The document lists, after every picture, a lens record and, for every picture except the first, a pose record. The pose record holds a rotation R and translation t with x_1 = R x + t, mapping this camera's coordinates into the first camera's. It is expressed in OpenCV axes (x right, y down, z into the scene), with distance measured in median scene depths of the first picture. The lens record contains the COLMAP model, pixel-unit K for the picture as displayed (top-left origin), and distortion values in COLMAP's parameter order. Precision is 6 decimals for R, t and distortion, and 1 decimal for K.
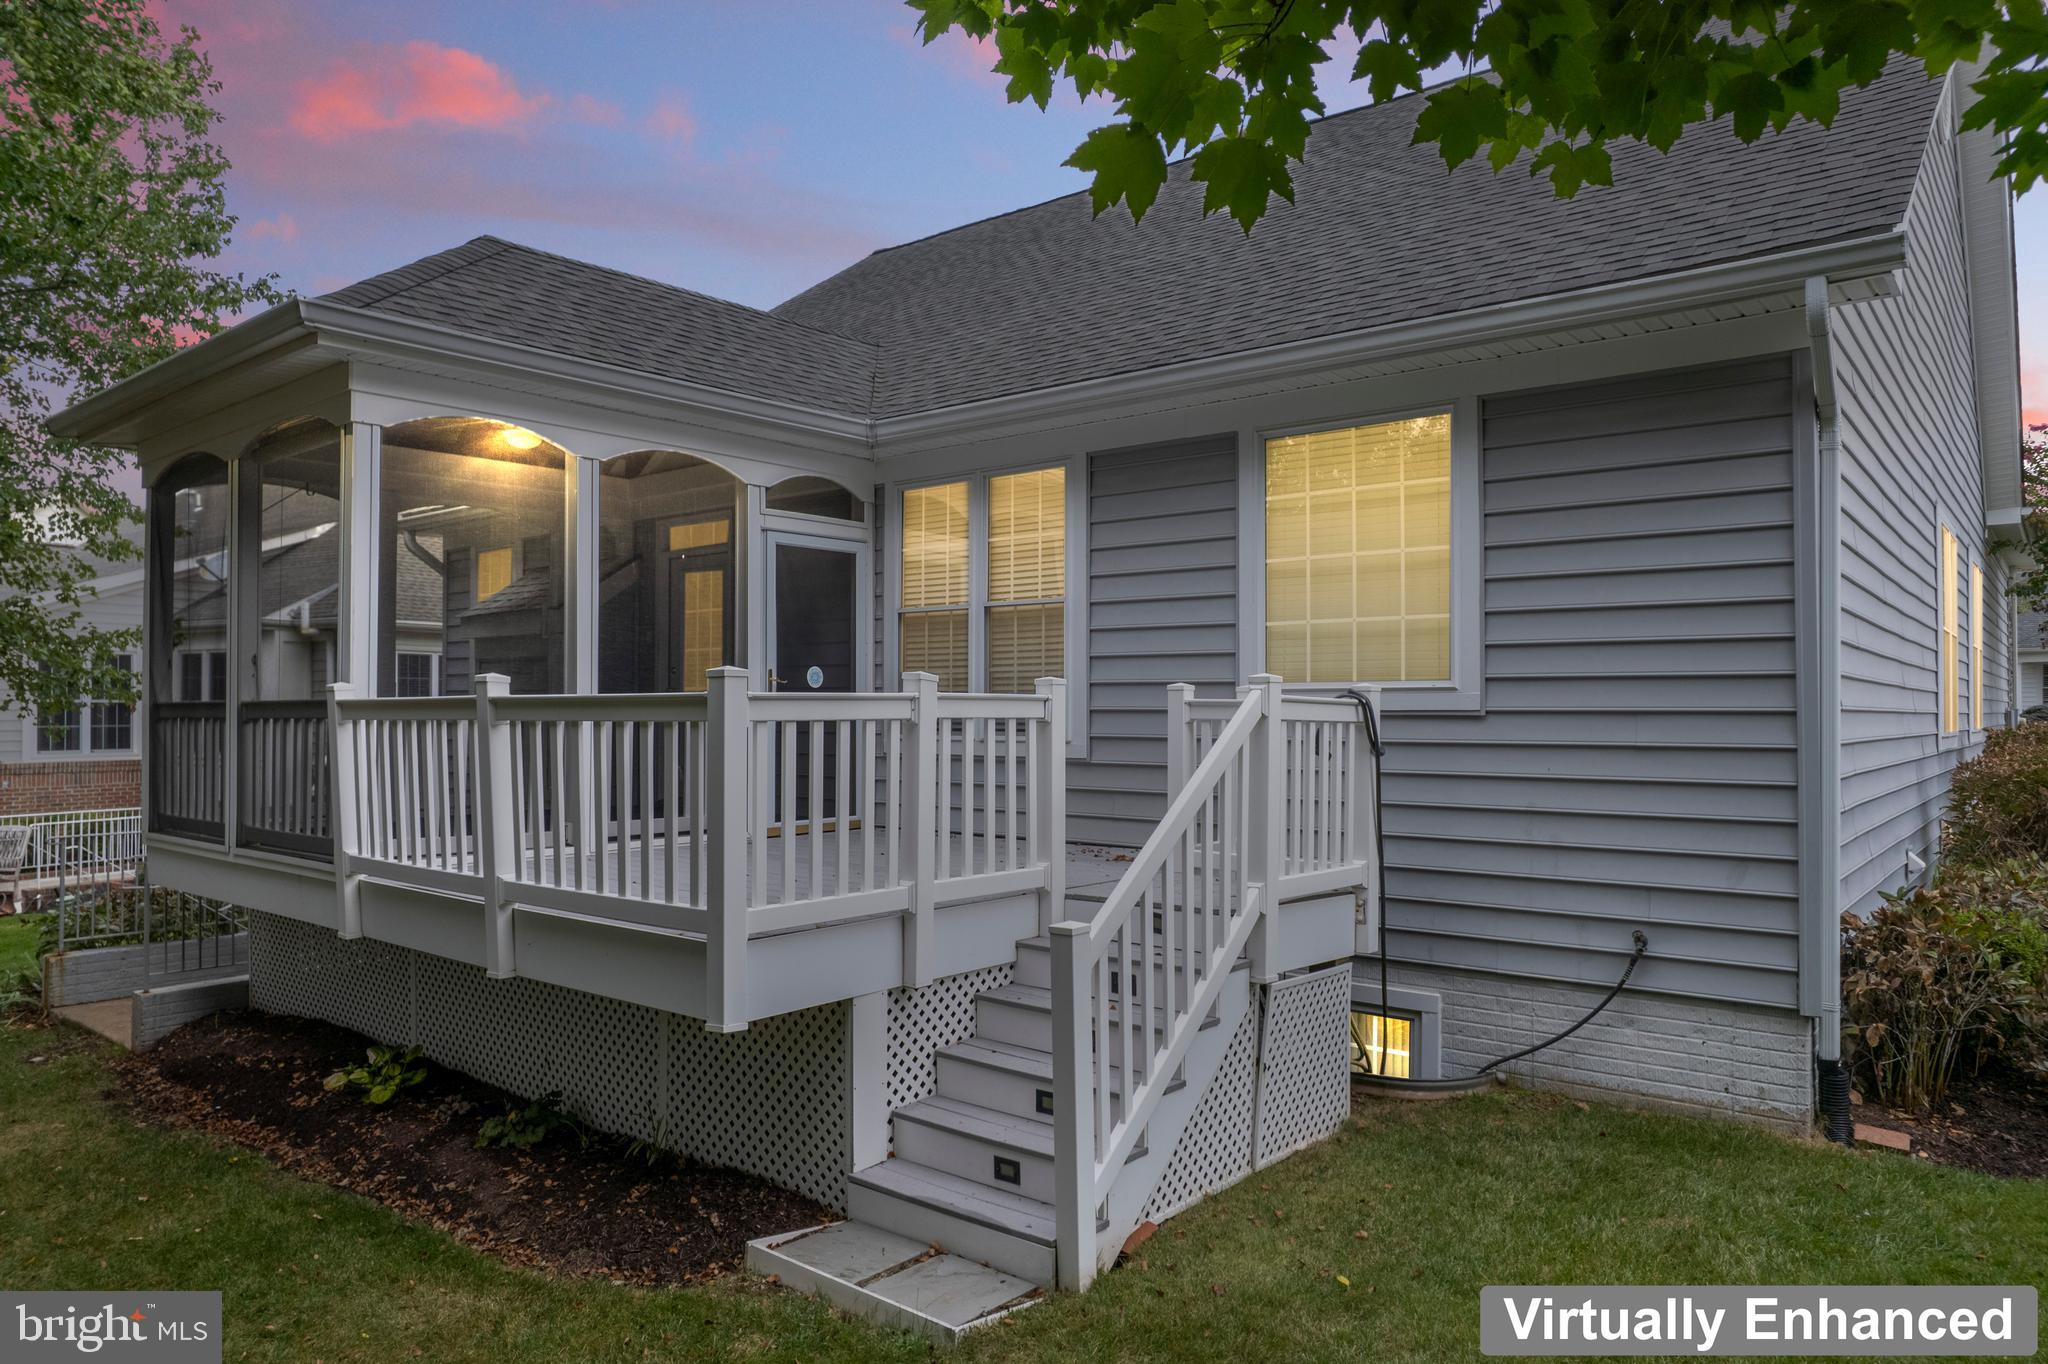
lens RADIAL K [[1313.0, 0, 1011.3], [0, 1313.0, 685.5], [0, 0, 1]] dist [-0.070225, 0.063082]
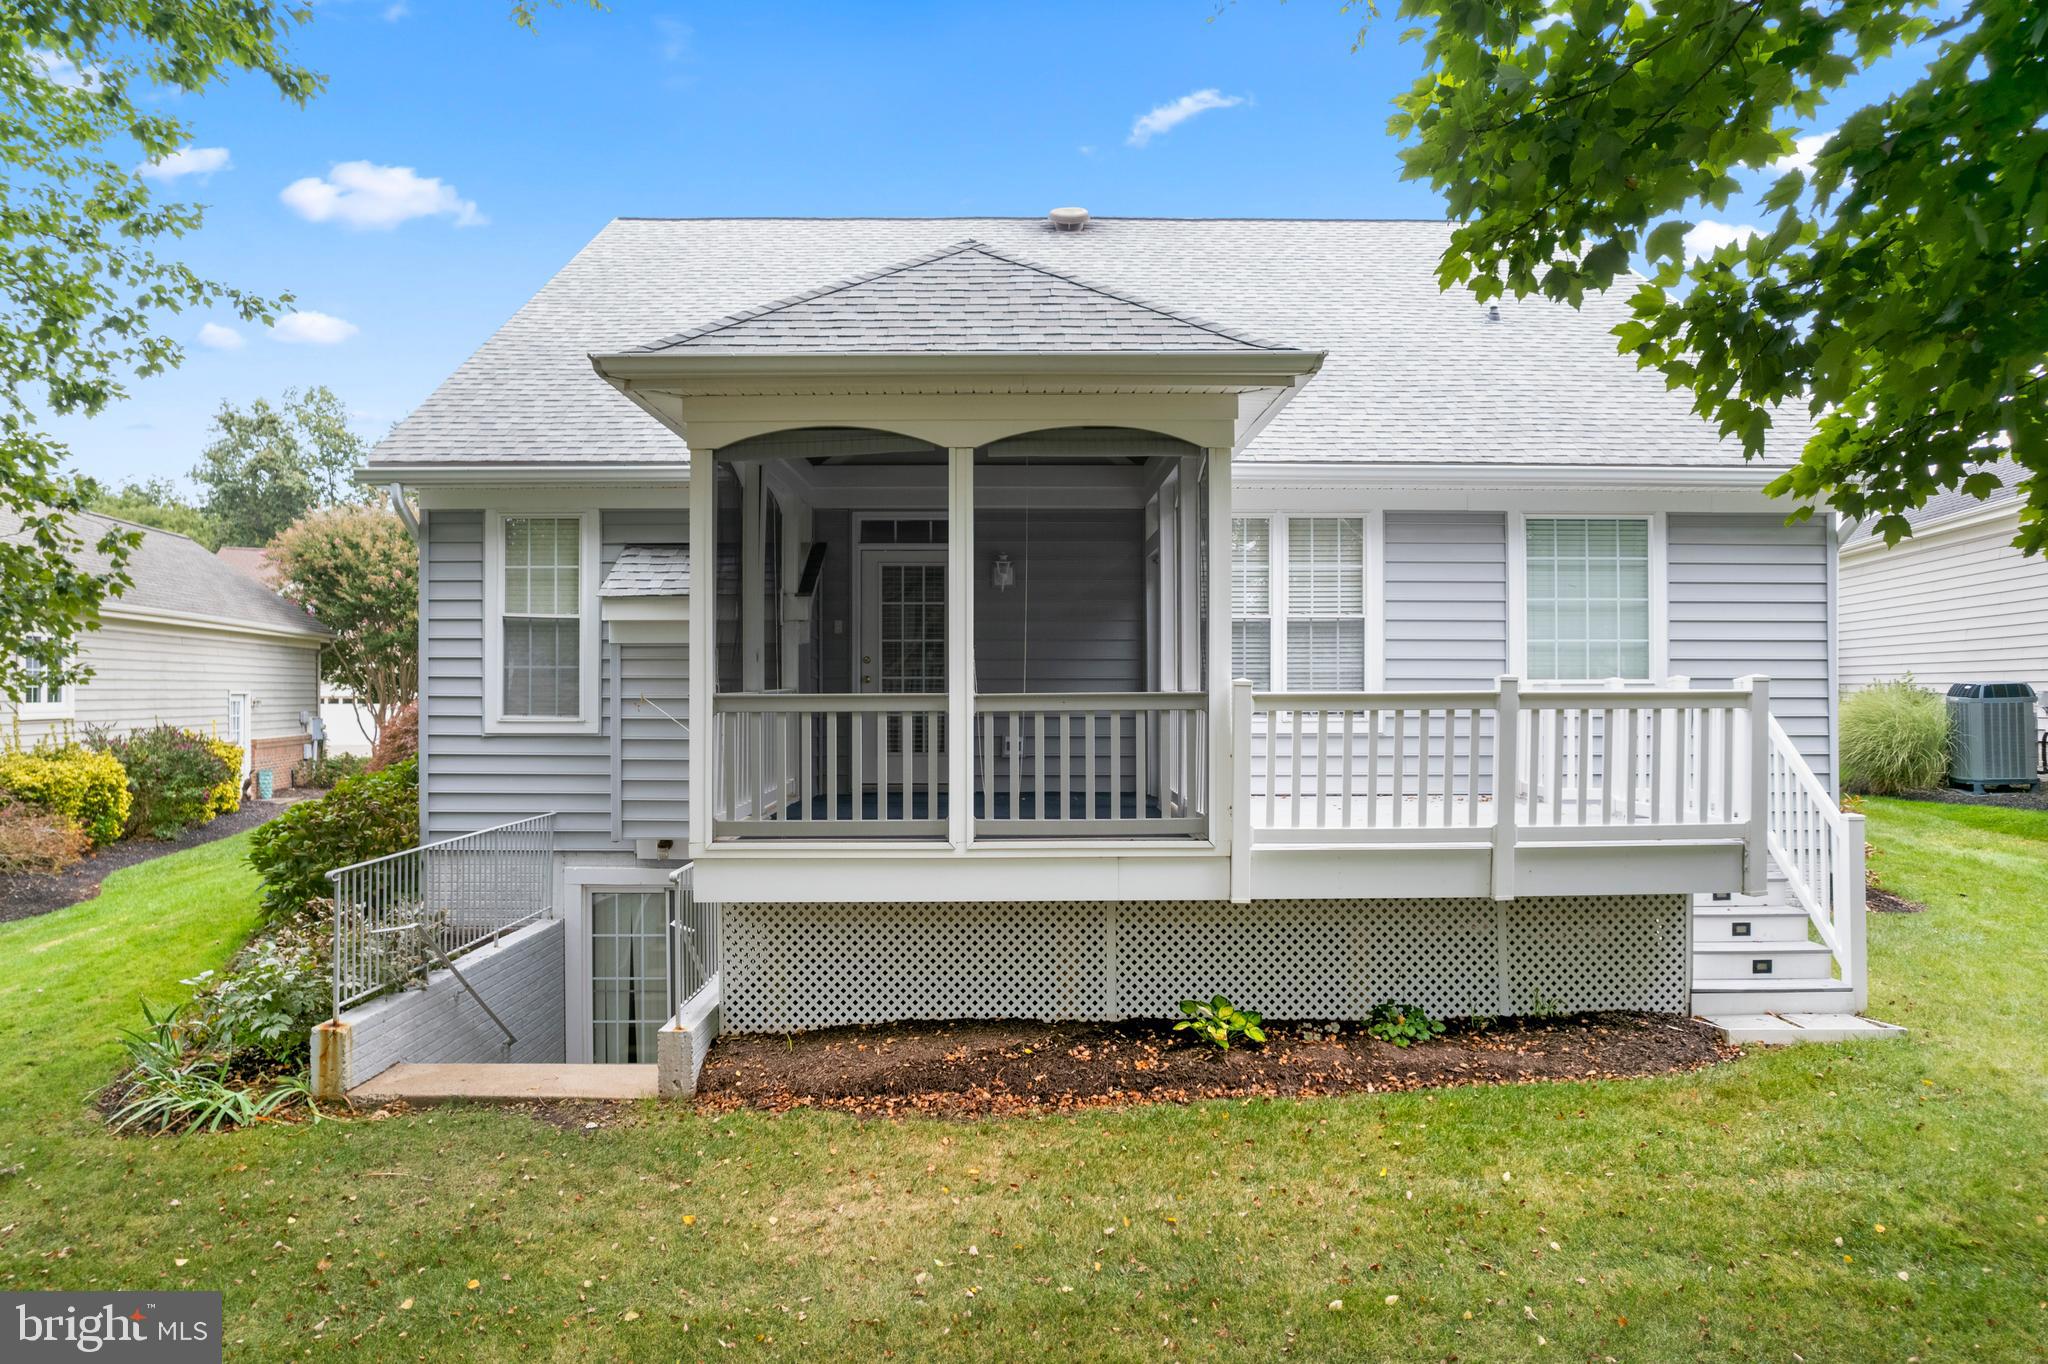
lens RADIAL K [[1295.5, 0, 1031.2], [0, 1295.5, 680.9], [0, 0, 1]] dist [-0.043780, 0.005960]
pose [[0.765940, 0.002457, 0.642908, -1.010244], [-0.007253, 0.999962, 0.004820, -0.002663], [-0.642872, -0.008355, 0.765928, 0.186268]]
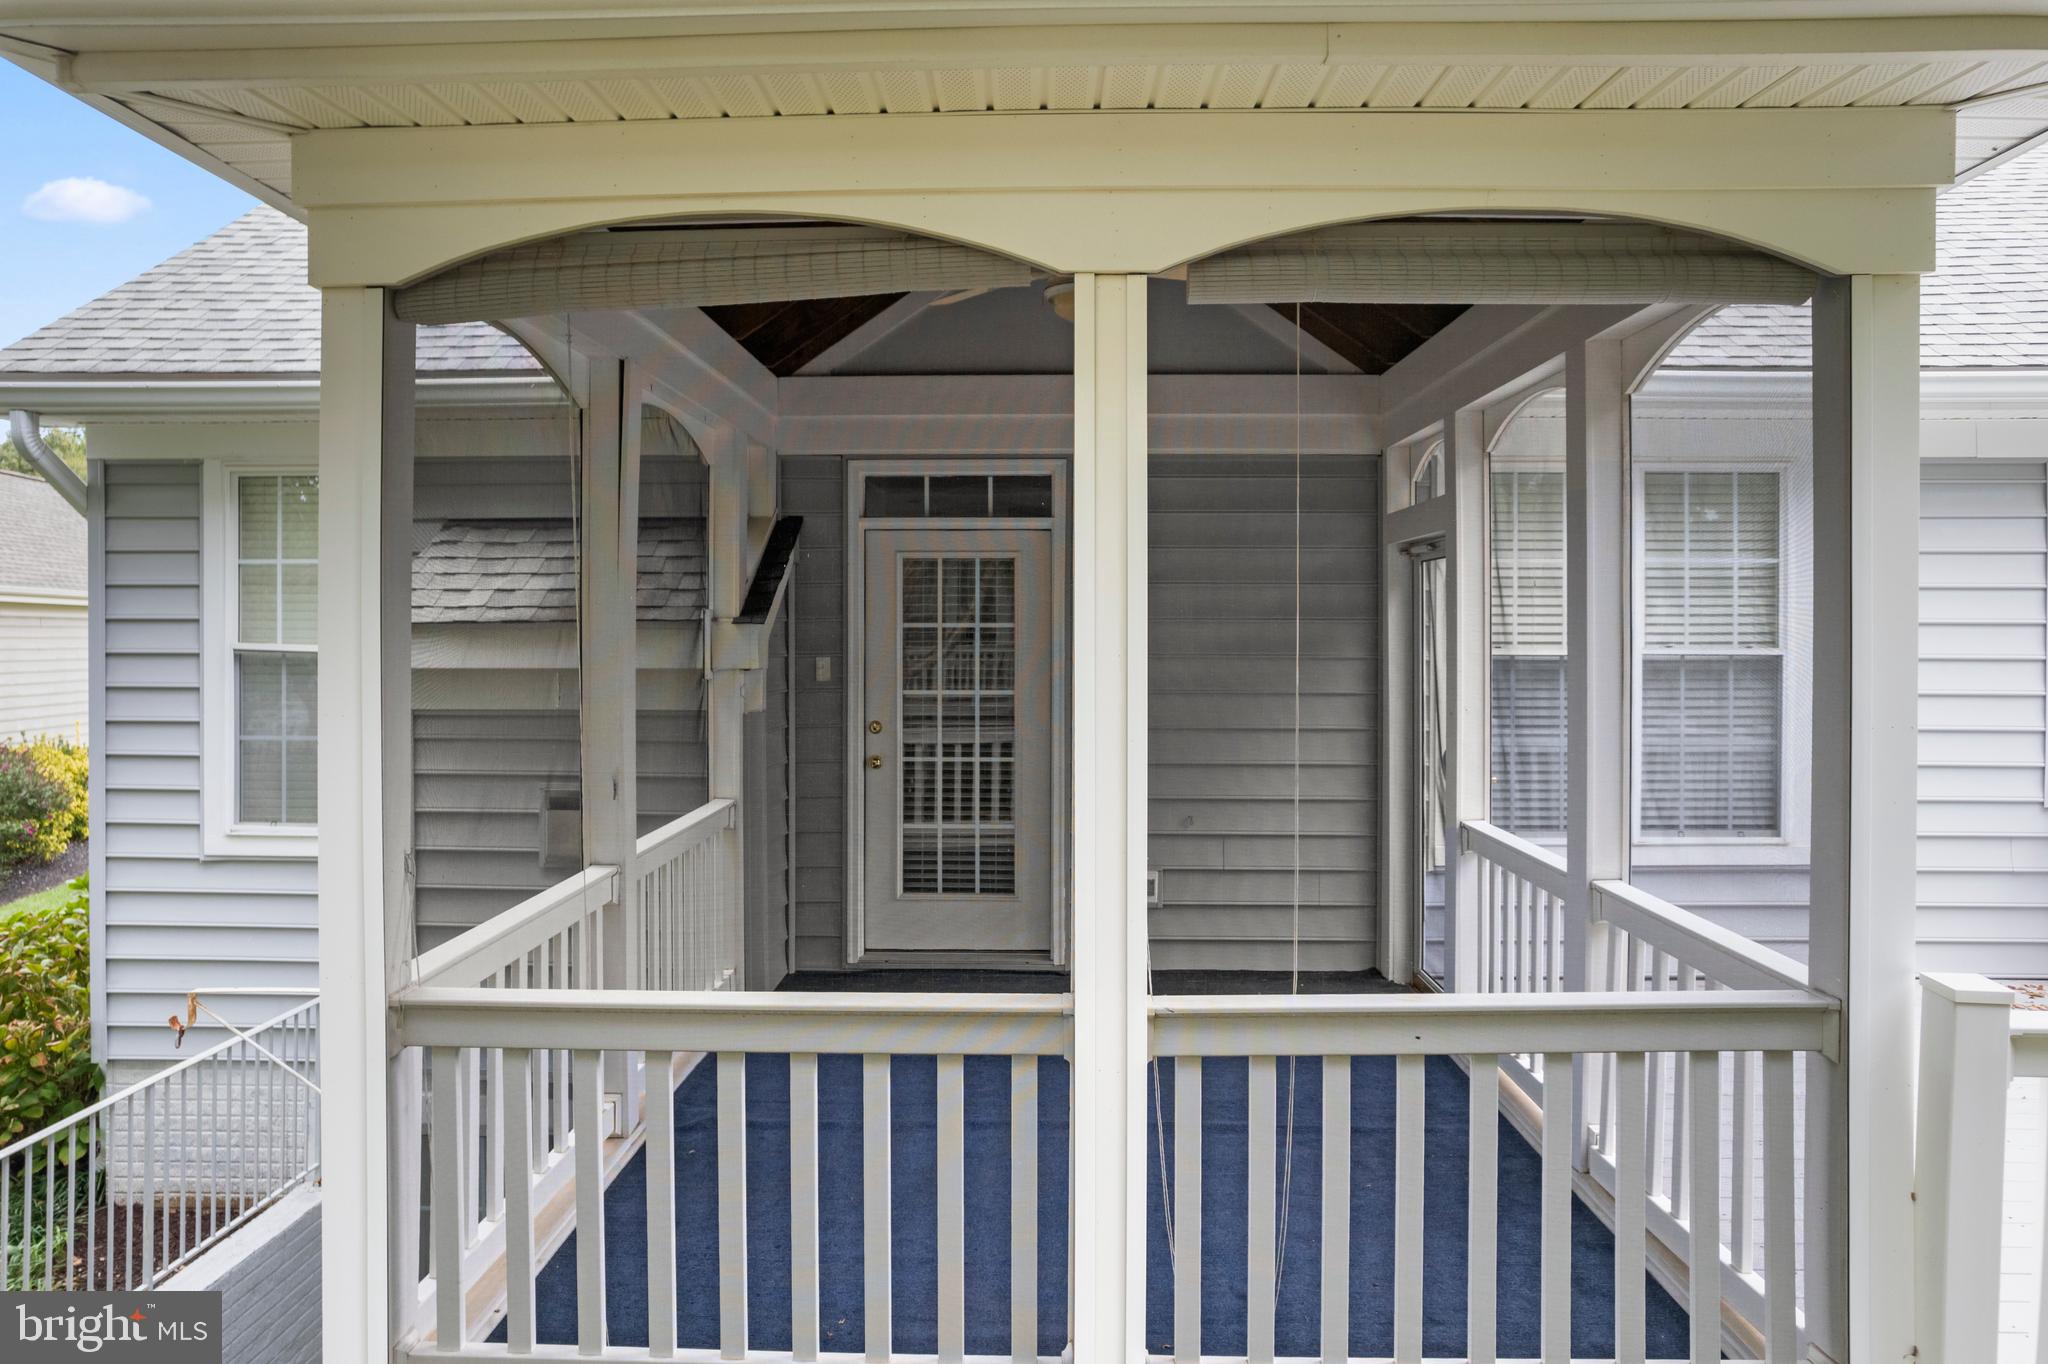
lens RADIAL K [[1295.5, 0, 1031.2], [0, 1295.5, 680.9], [0, 0, 1]] dist [-0.043780, 0.005960]
pose [[0.784593, -0.023149, 0.619579, -0.693218], [-0.008395, 0.998815, 0.047948, -0.074886], [-0.619955, -0.042821, 0.783468, 0.649603]]
